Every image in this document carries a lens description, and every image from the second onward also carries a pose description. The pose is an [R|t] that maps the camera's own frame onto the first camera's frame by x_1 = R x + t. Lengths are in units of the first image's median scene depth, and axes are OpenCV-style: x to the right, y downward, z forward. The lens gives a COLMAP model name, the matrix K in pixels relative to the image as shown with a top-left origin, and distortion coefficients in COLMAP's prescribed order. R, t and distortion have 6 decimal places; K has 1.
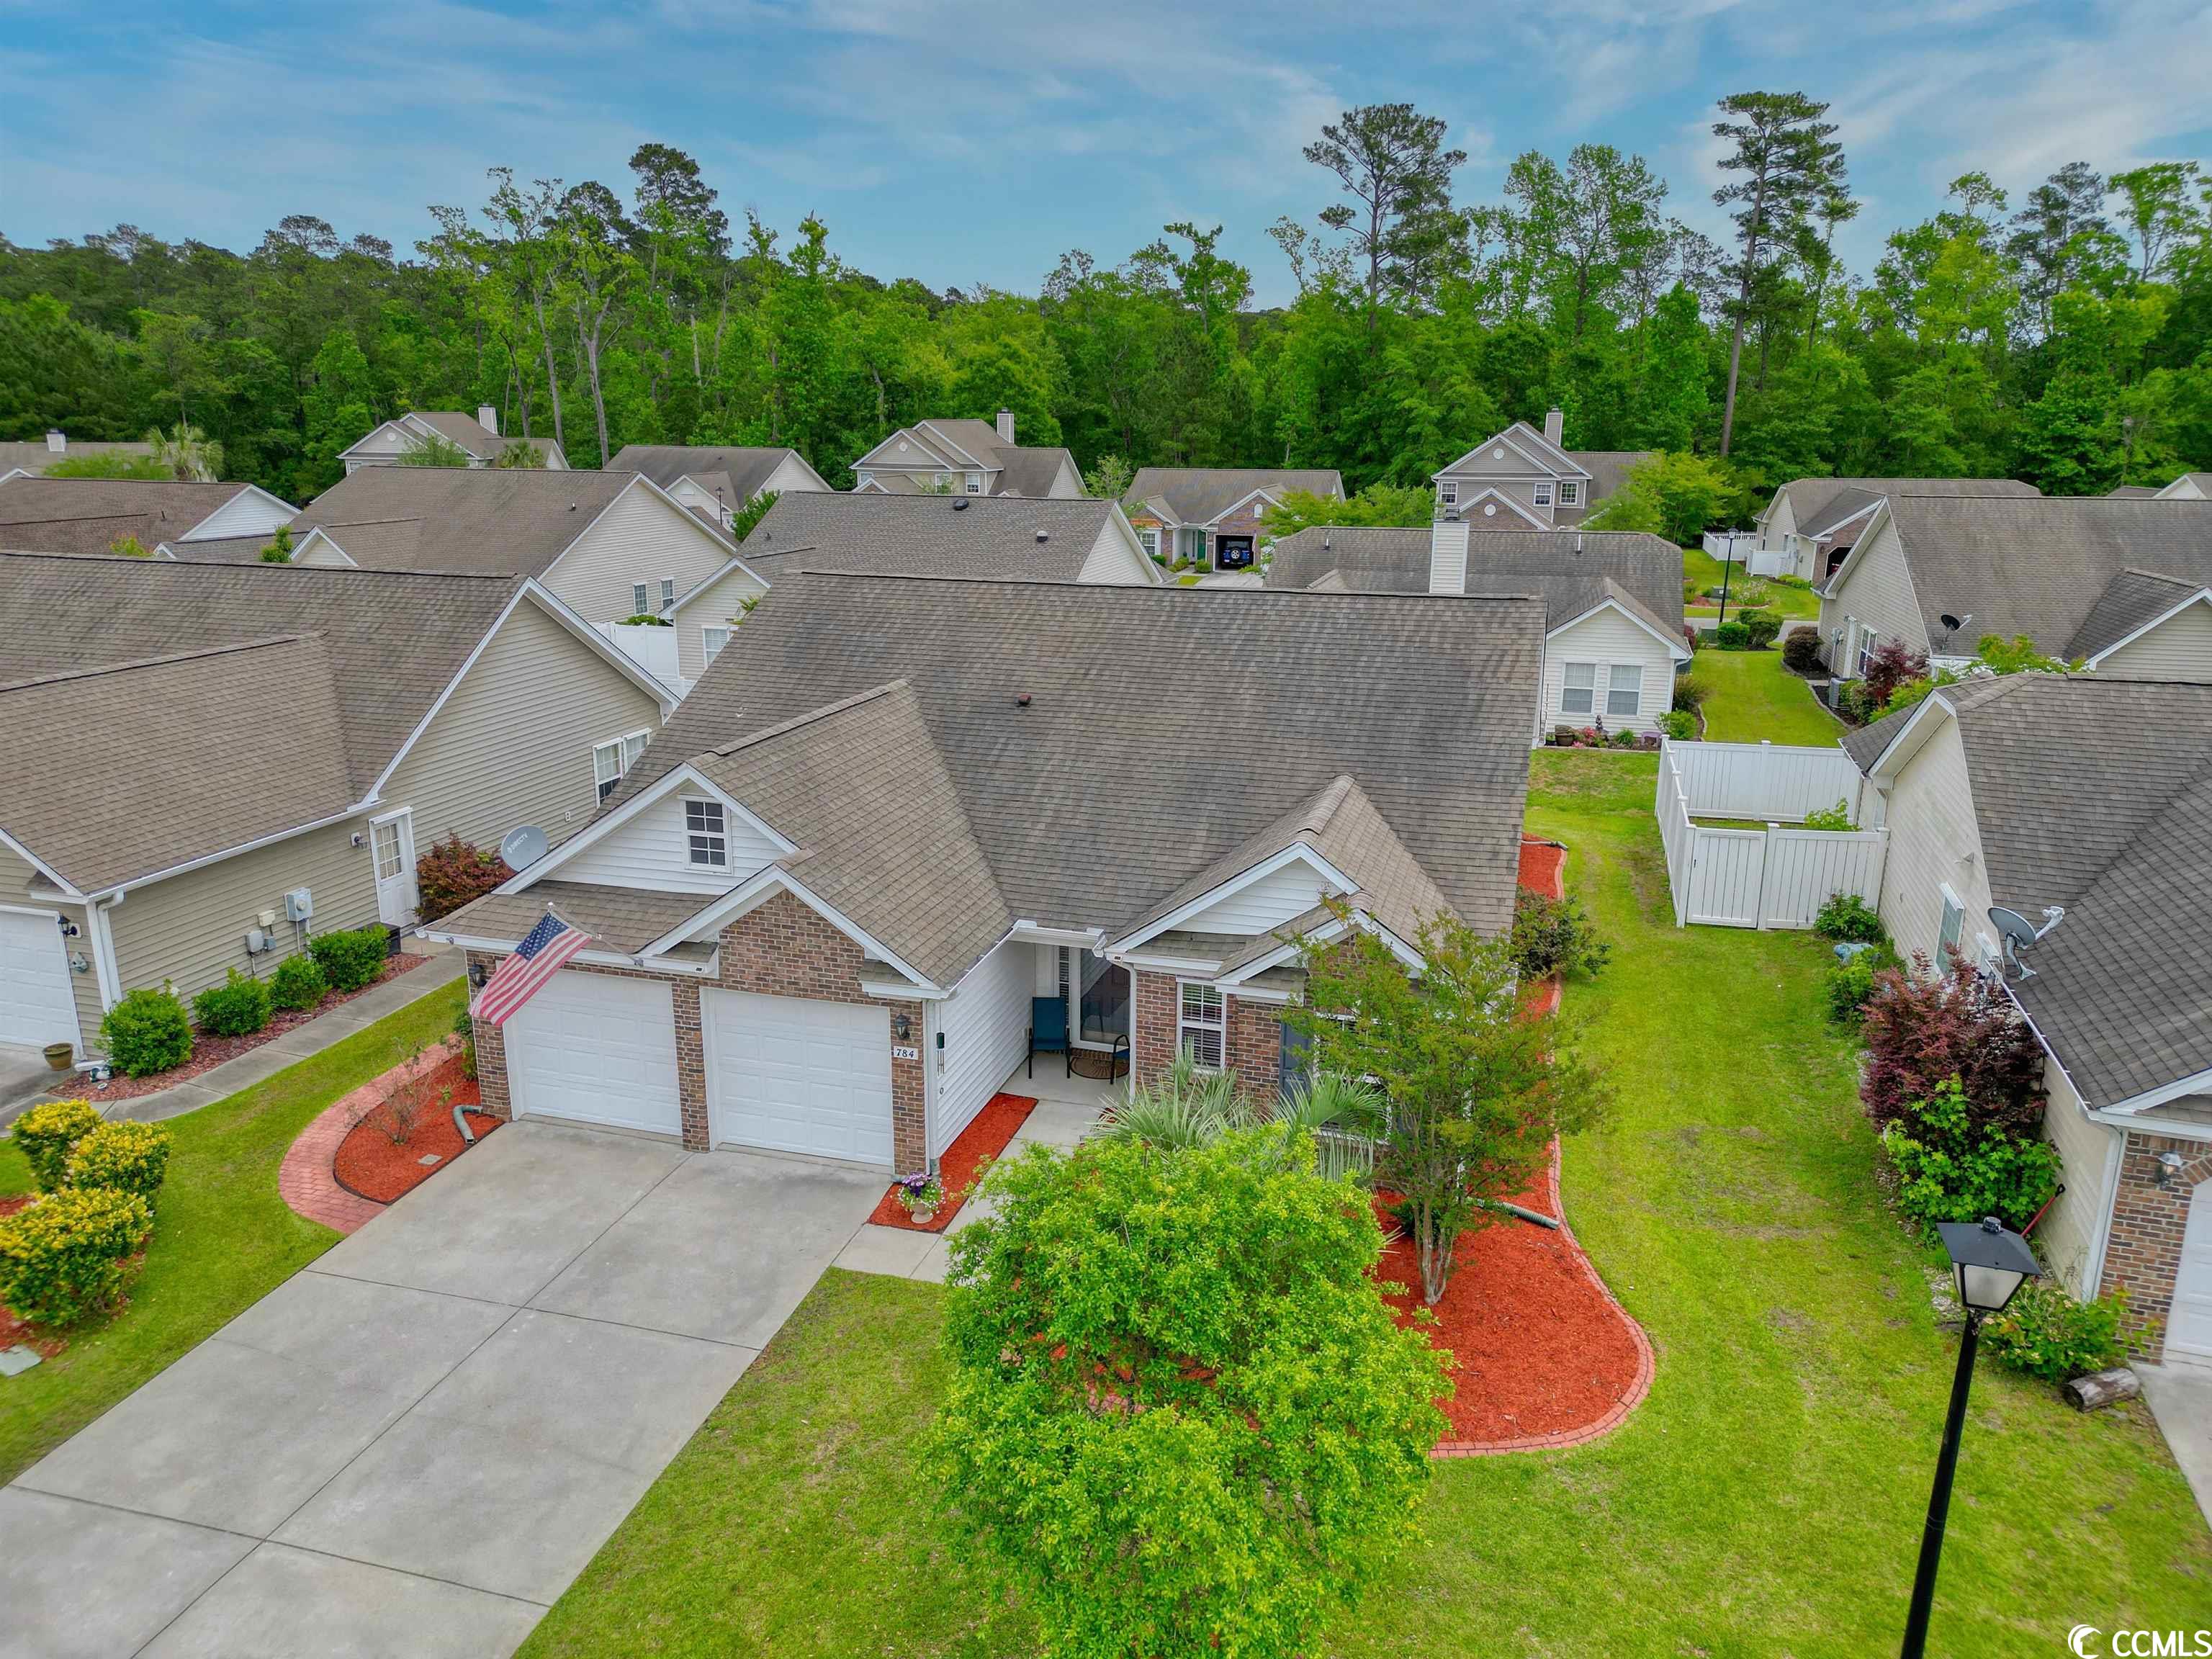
lens RADIAL K [[1540.1, 0, 1094.0], [0, 1540.1, 831.2], [0, 0, 1]] dist [0.058414, -0.050799]
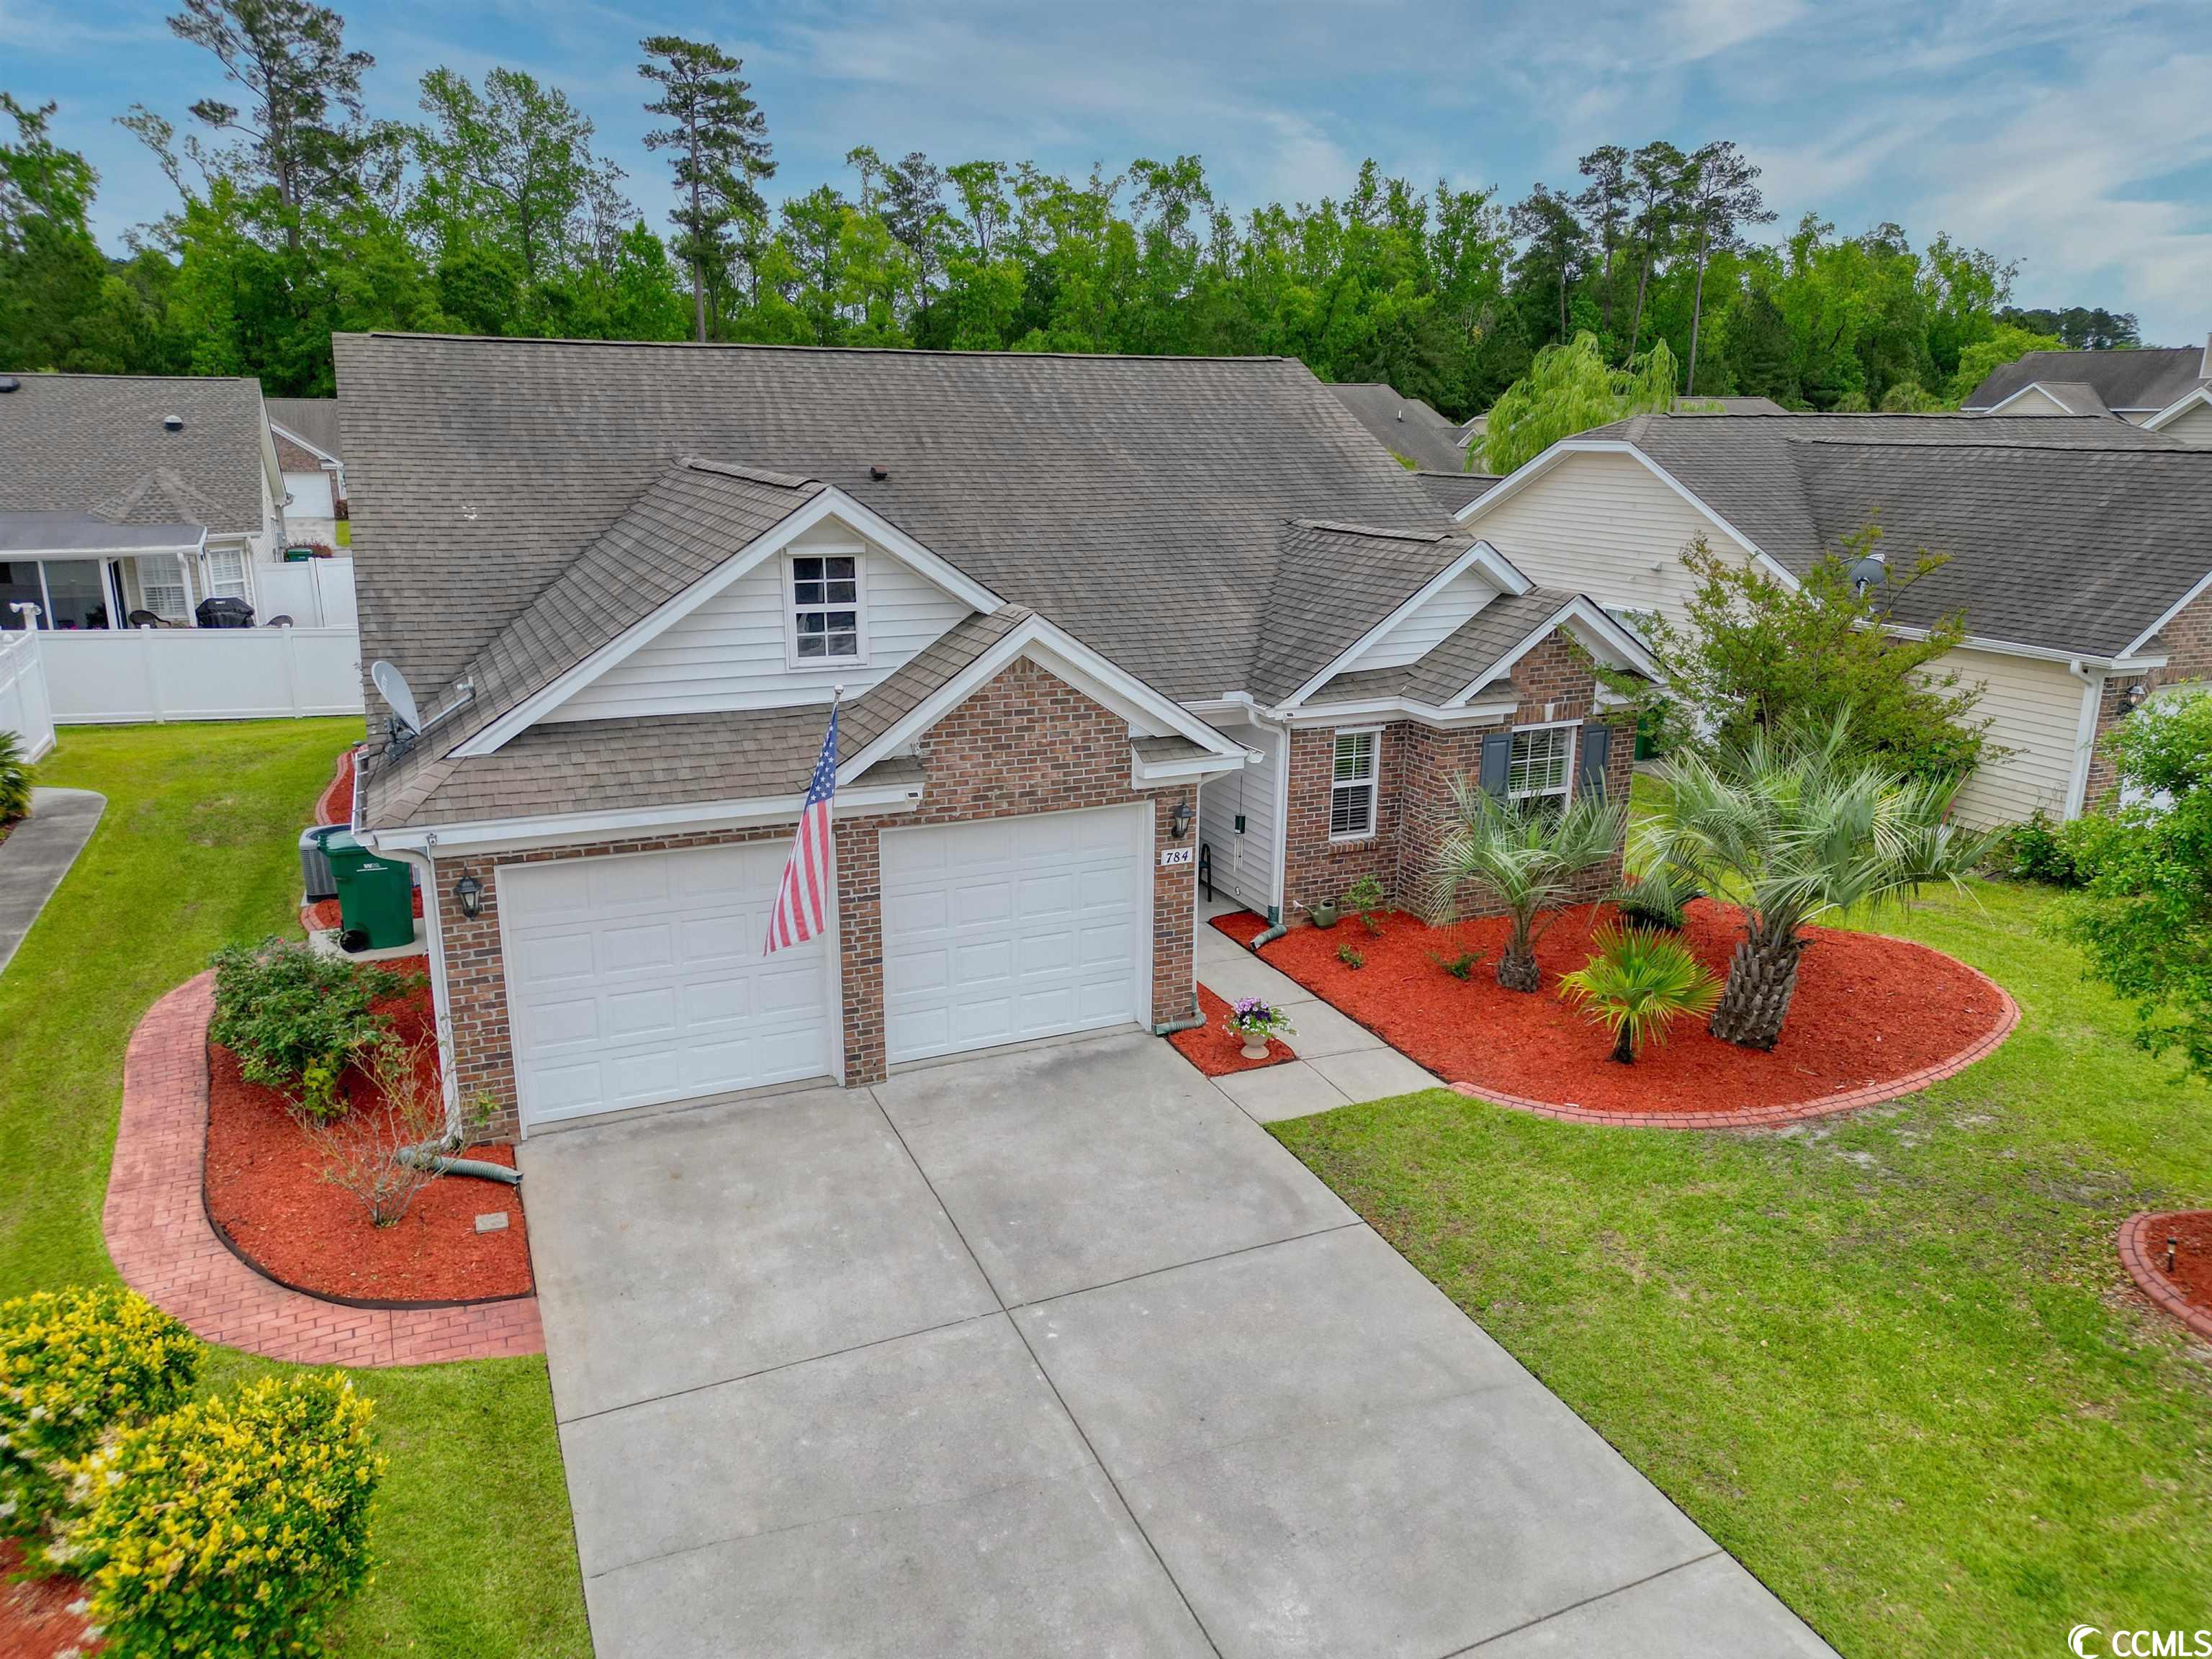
lens RADIAL K [[1540.1, 0, 1098.1], [0, 1540.1, 839.4], [0, 0, 1]] dist [0.058414, -0.050799]
pose [[0.754377, -0.173014, 0.633231, -0.100041], [0.165372, 0.983619, 0.071739, 0.011894], [-0.635270, 0.050600, 0.770631, 0.070338]]
